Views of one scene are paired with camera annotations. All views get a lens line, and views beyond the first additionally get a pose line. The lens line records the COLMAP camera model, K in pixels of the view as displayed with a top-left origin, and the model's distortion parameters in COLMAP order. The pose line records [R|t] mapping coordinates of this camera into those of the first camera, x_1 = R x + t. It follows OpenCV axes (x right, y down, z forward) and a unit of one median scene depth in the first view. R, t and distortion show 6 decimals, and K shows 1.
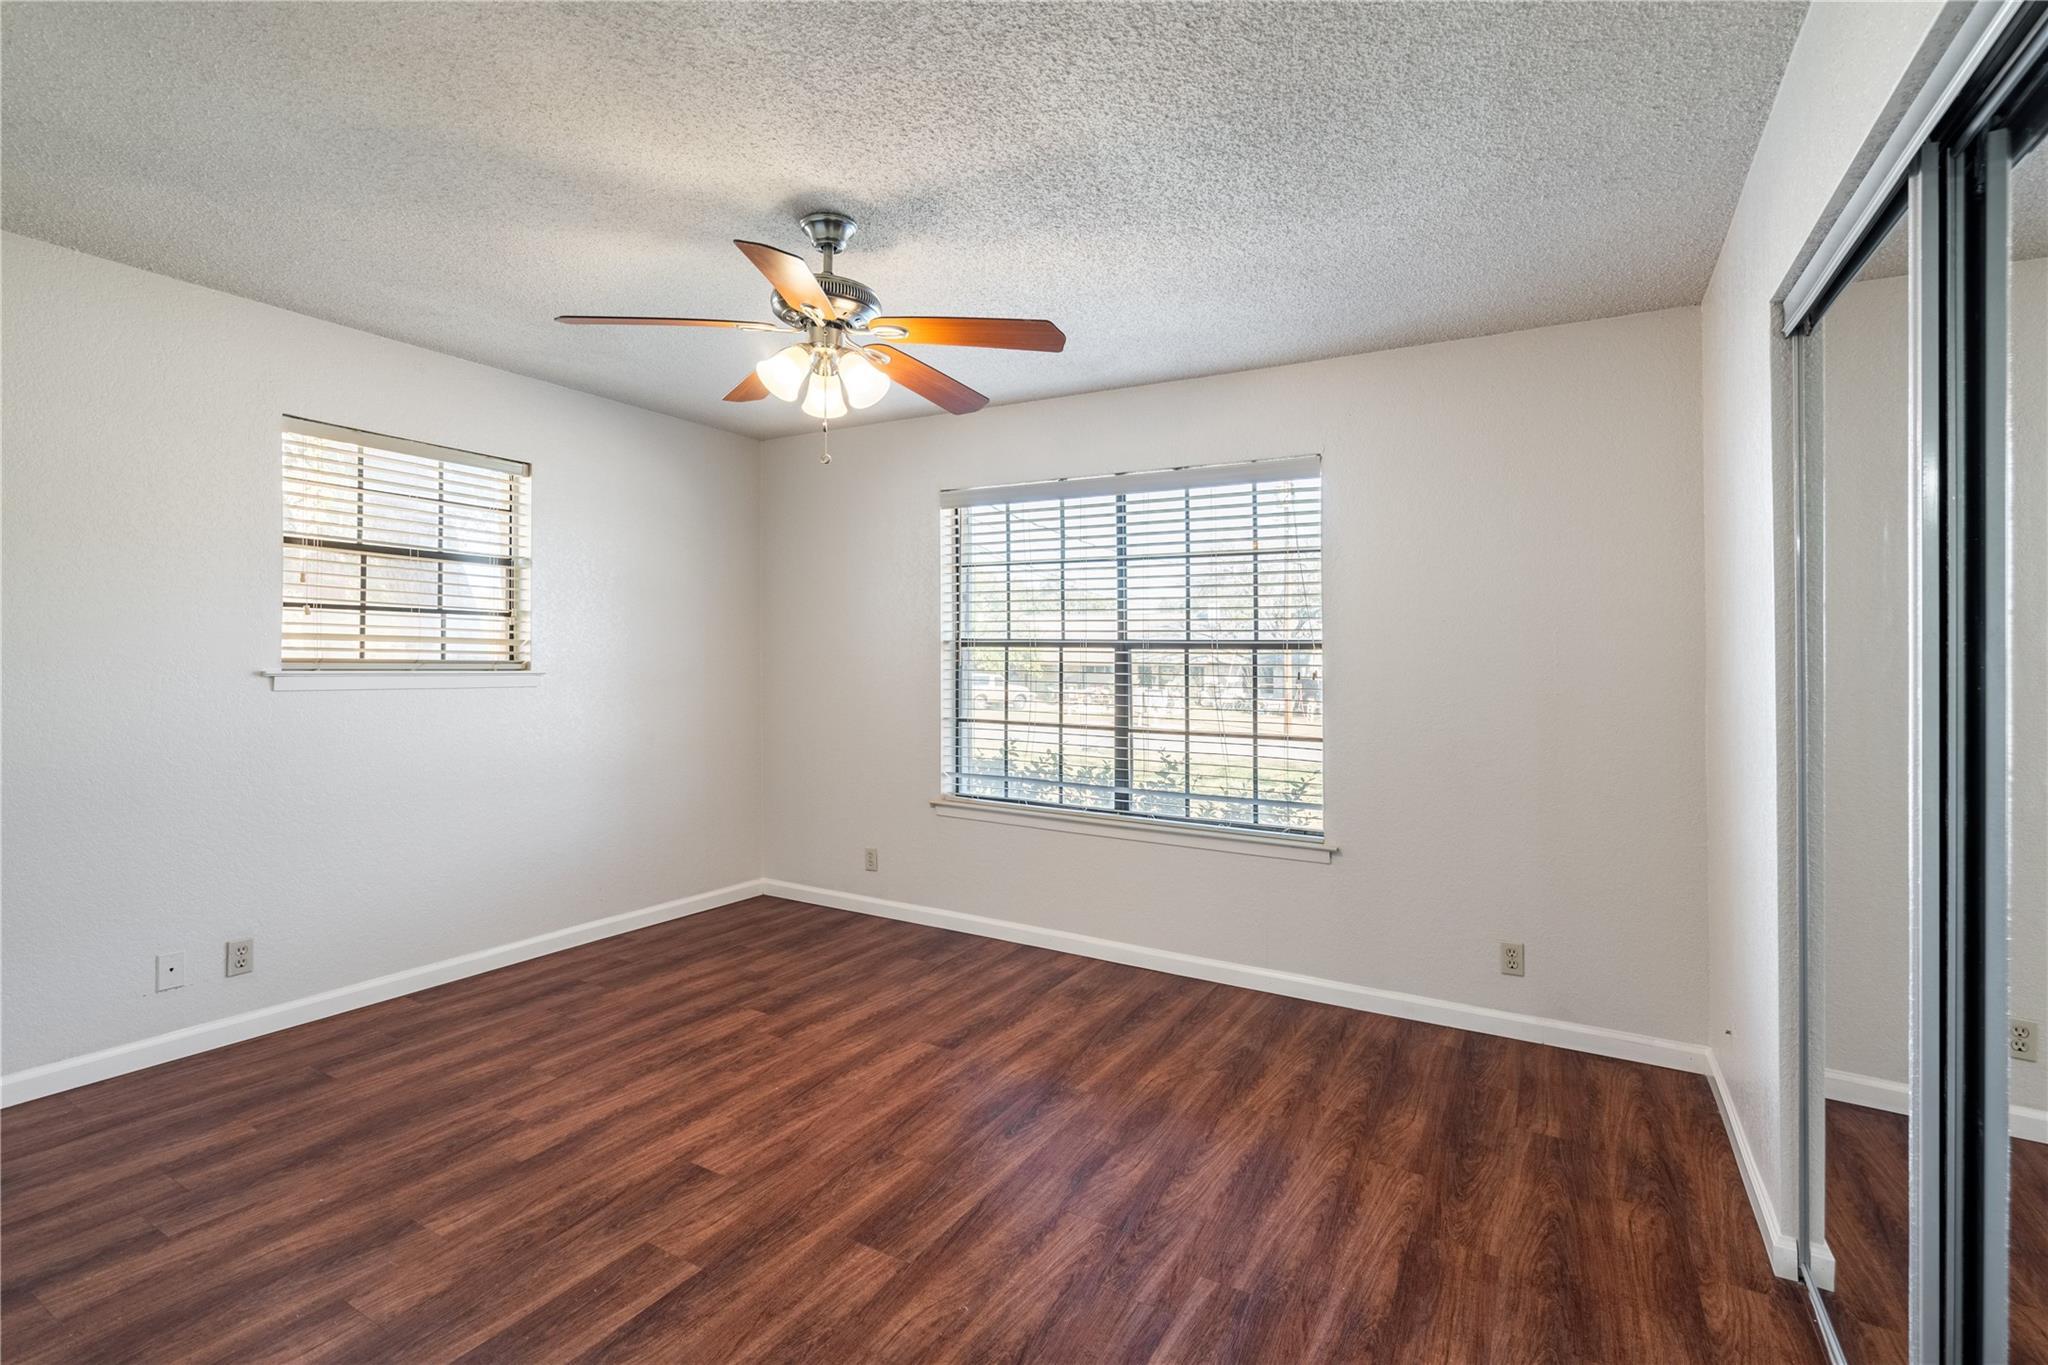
lens RADIAL K [[936.1, 0, 1024.4], [0, 936.1, 669.7], [0, 0, 1]] dist [0.002143, -0.000045]
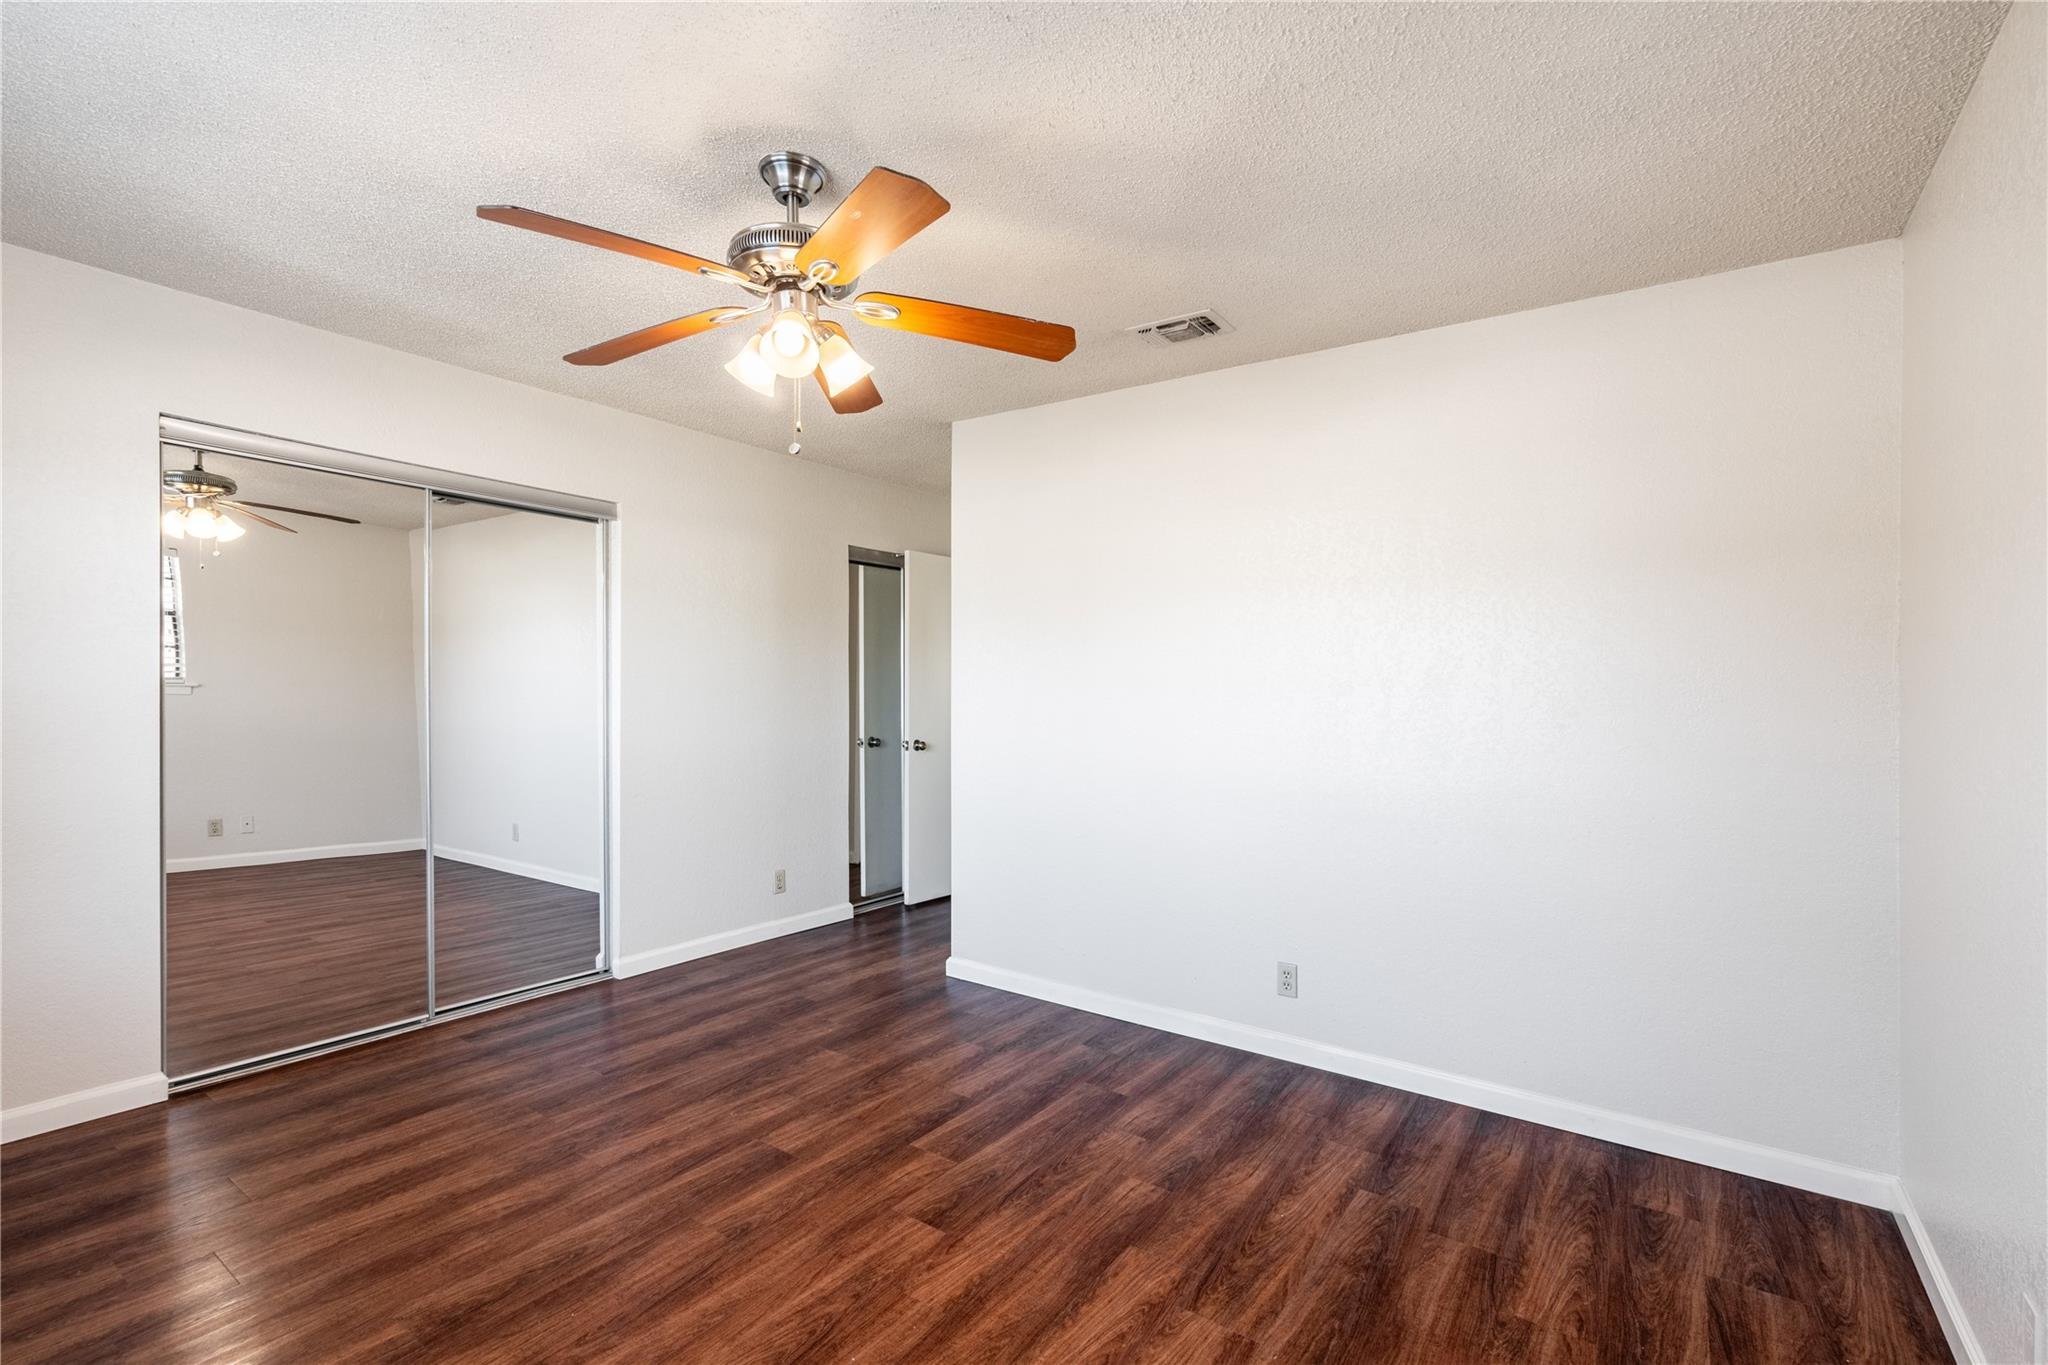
lens RADIAL K [[936.1, 0, 1023.6], [0, 936.1, 686.1], [0, 0, 1]] dist [0.002143, -0.000045]
pose [[-0.996234, -0.025291, 0.082938, -0.531171], [-0.024853, 0.999671, 0.006312, -0.023761], [-0.083070, 0.004227, -0.996535, 2.049016]]
